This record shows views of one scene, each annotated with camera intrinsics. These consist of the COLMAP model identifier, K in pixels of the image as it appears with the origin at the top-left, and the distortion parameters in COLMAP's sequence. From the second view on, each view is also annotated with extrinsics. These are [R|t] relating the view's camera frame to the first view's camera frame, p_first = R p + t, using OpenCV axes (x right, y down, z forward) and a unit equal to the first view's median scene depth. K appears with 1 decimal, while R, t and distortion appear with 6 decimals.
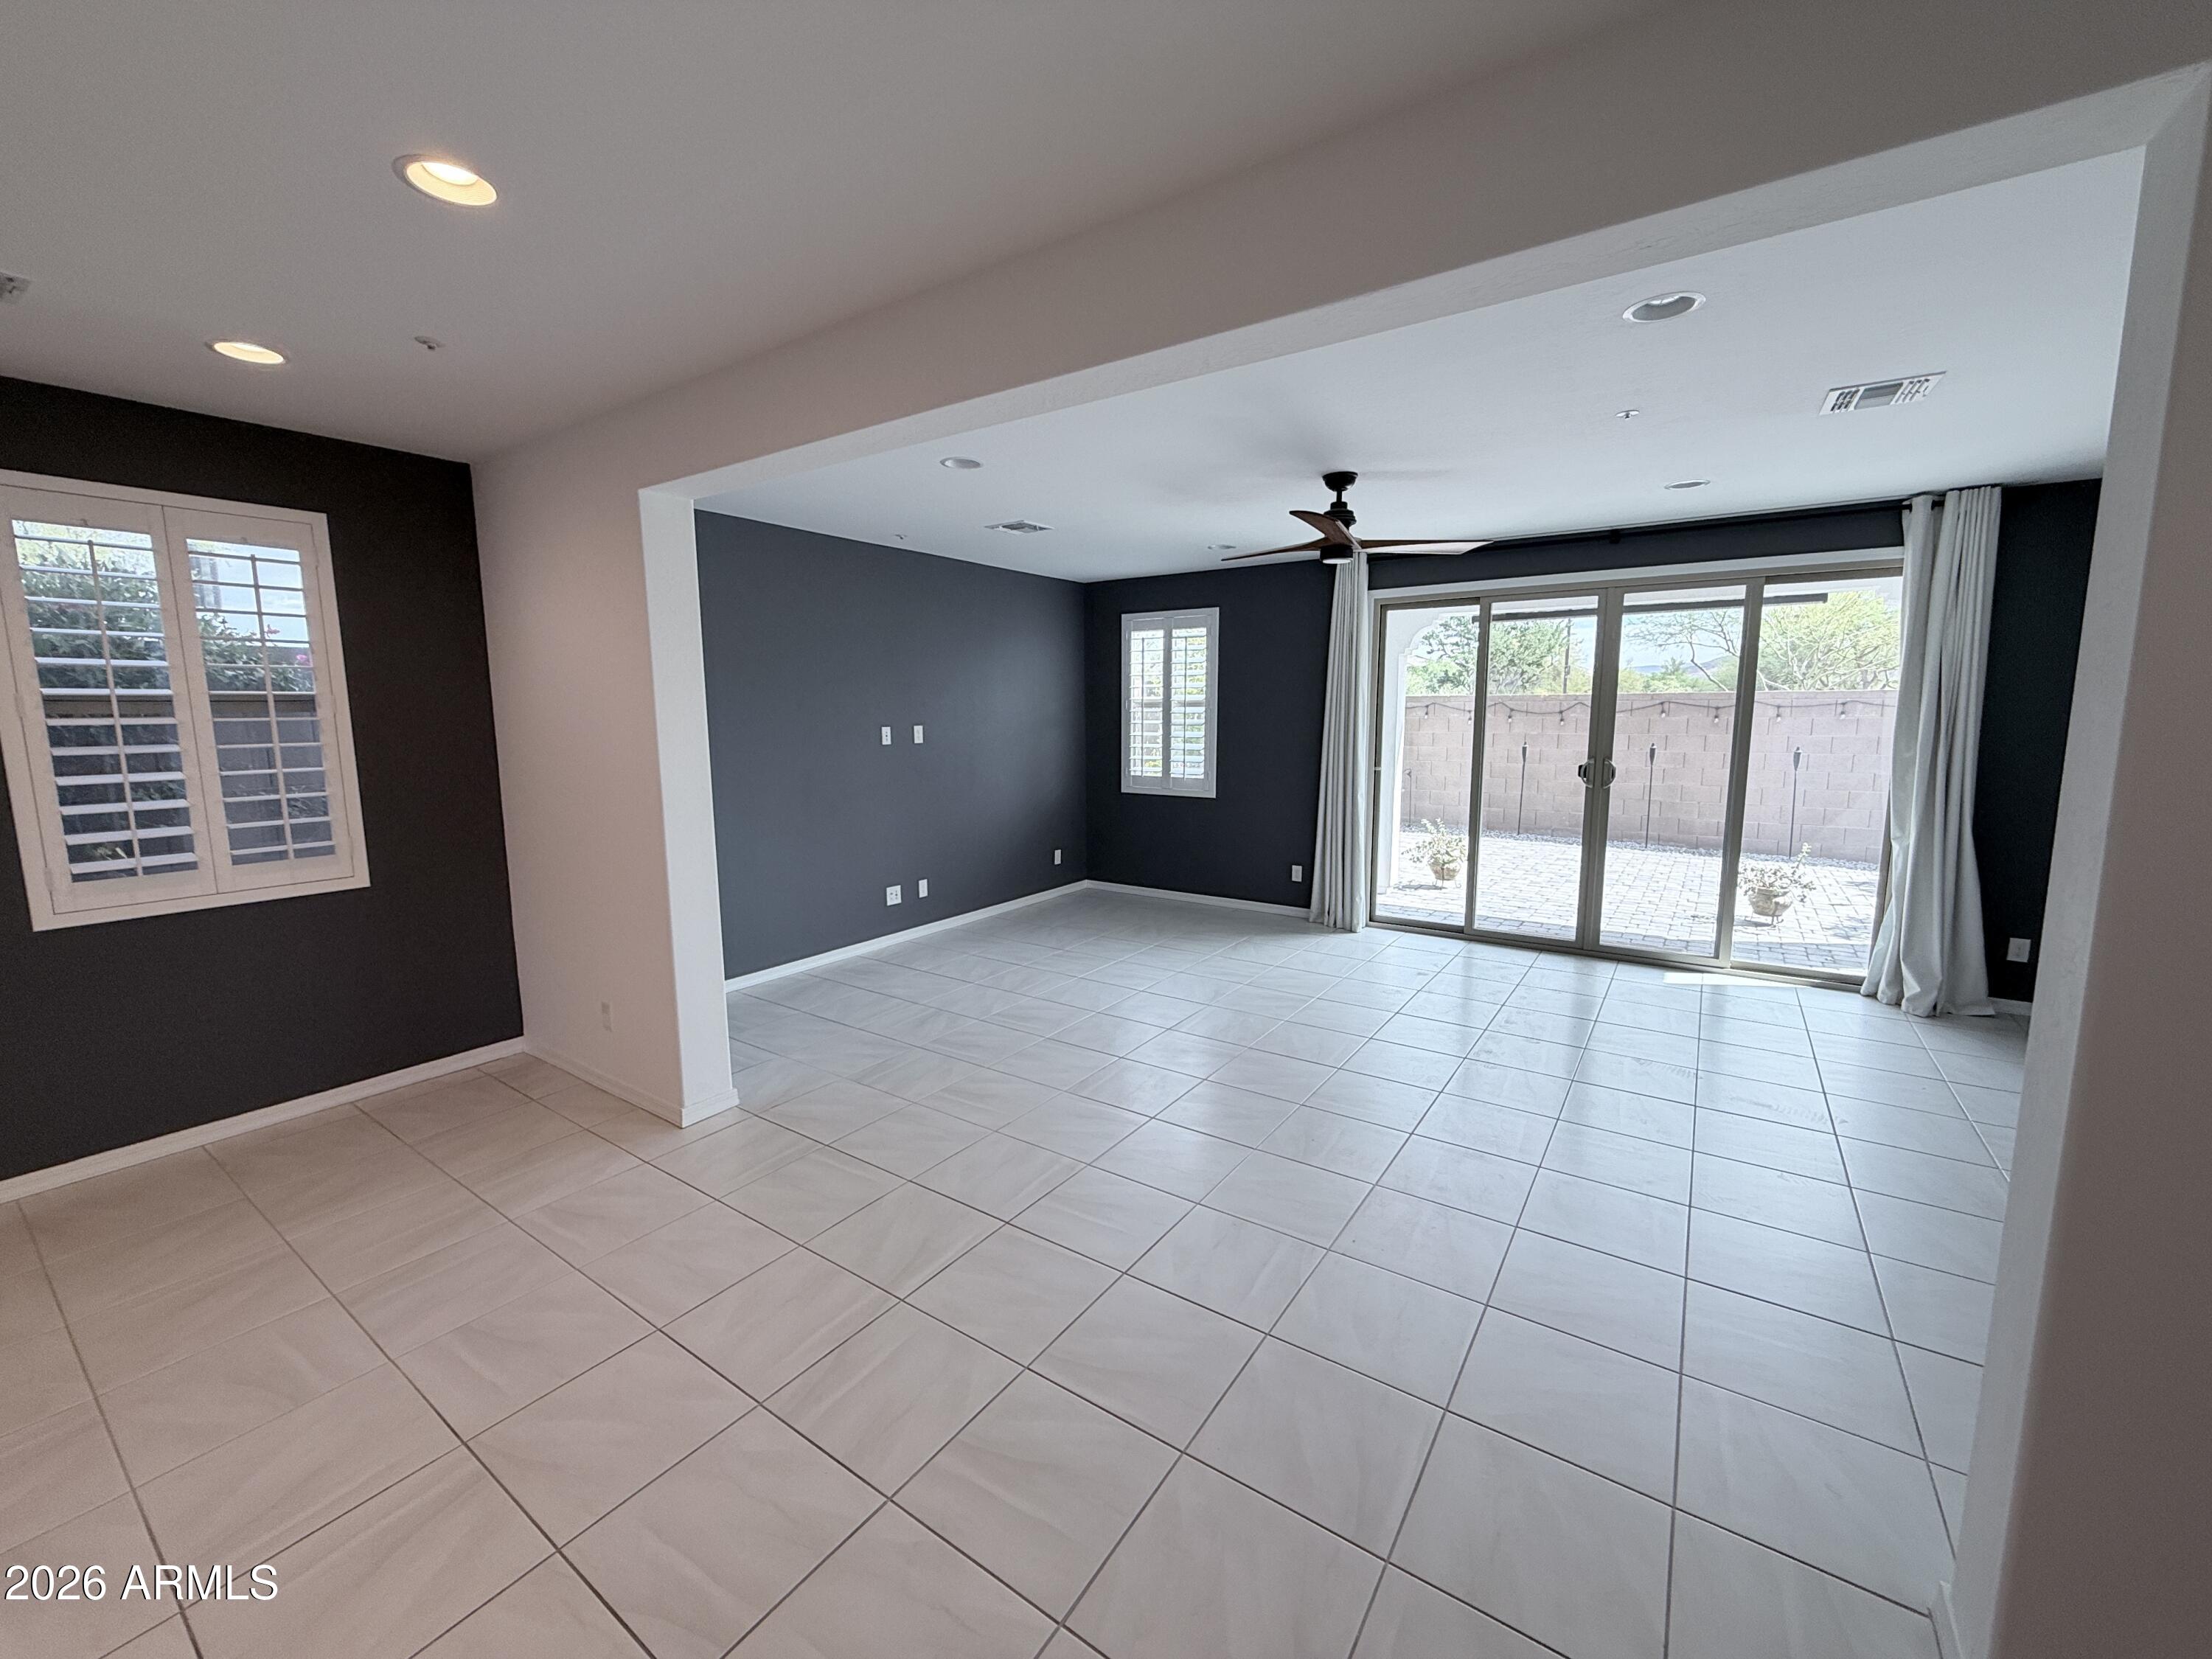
lens RADIAL K [[880.3, 0, 1097.1], [0, 880.3, 824.8], [0, 0, 1]] dist [0.002608, -0.000075]
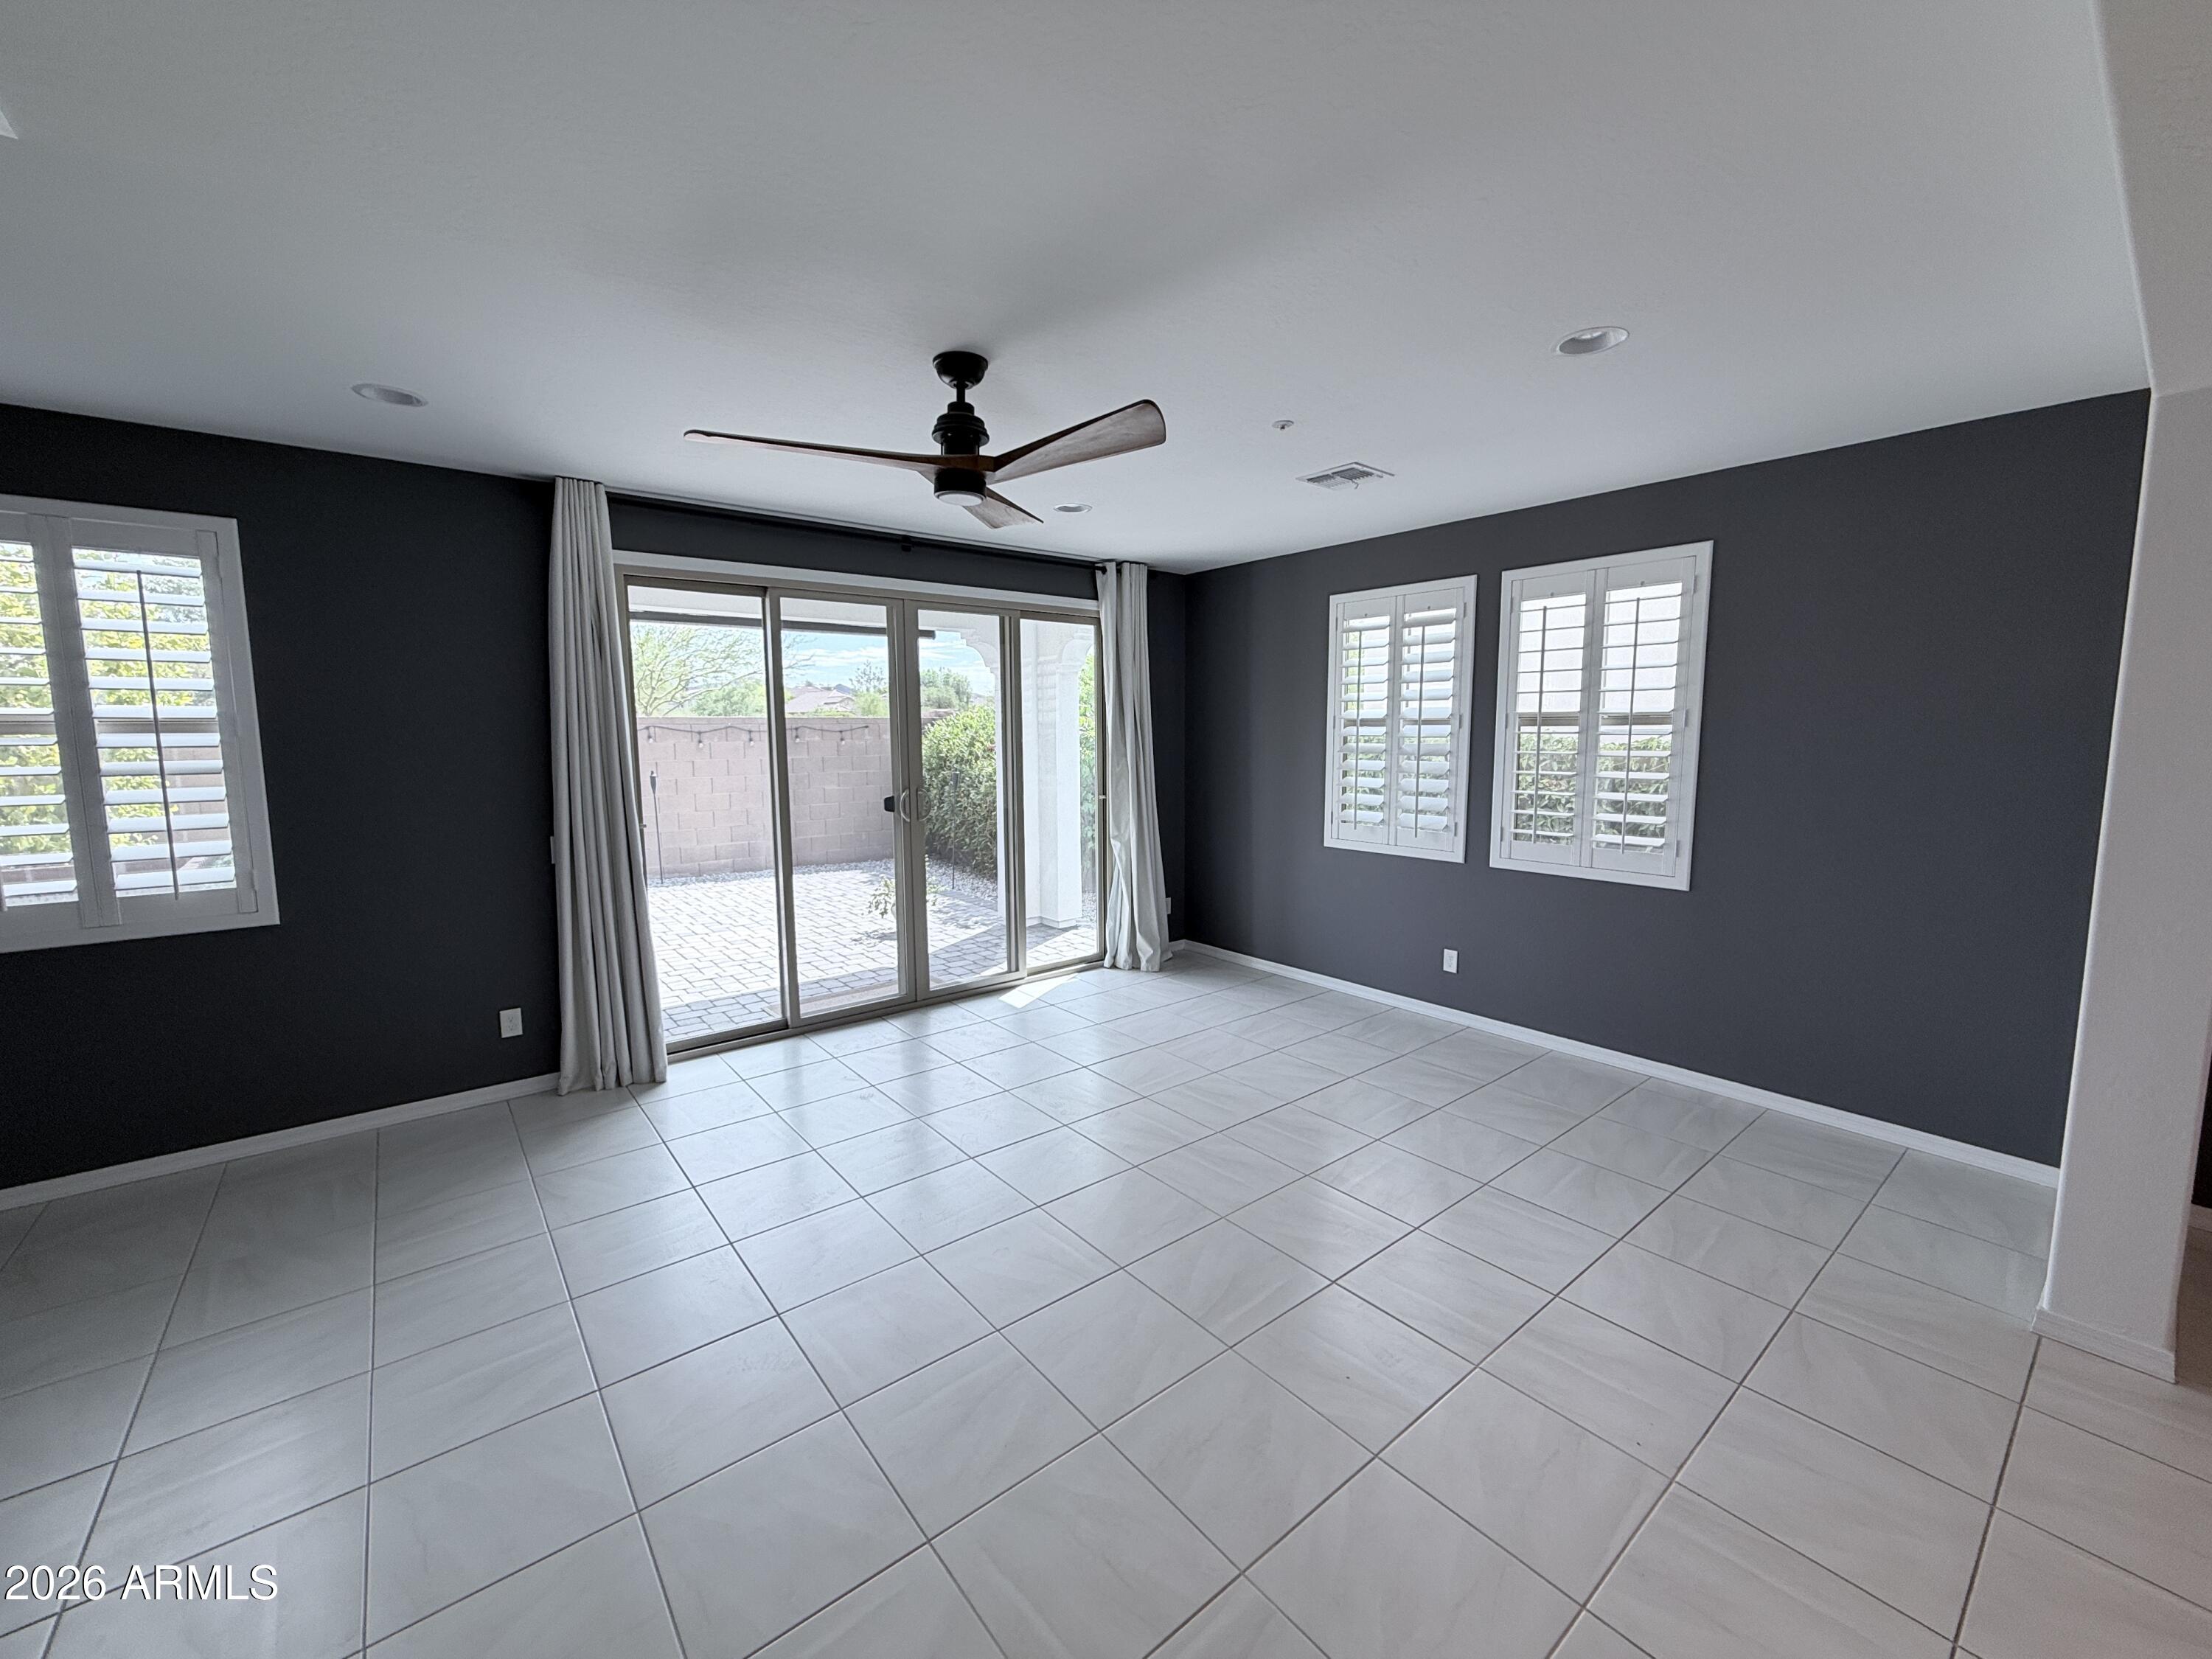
lens RADIAL K [[880.3, 0, 1101.1], [0, 880.3, 830.0], [0, 0, 1]] dist [0.002608, -0.000075]
pose [[0.287336, -0.107086, 0.951825, -0.230990], [0.128852, 0.989019, 0.072373, -0.072185], [-0.949123, 0.101850, 0.297979, 0.541380]]
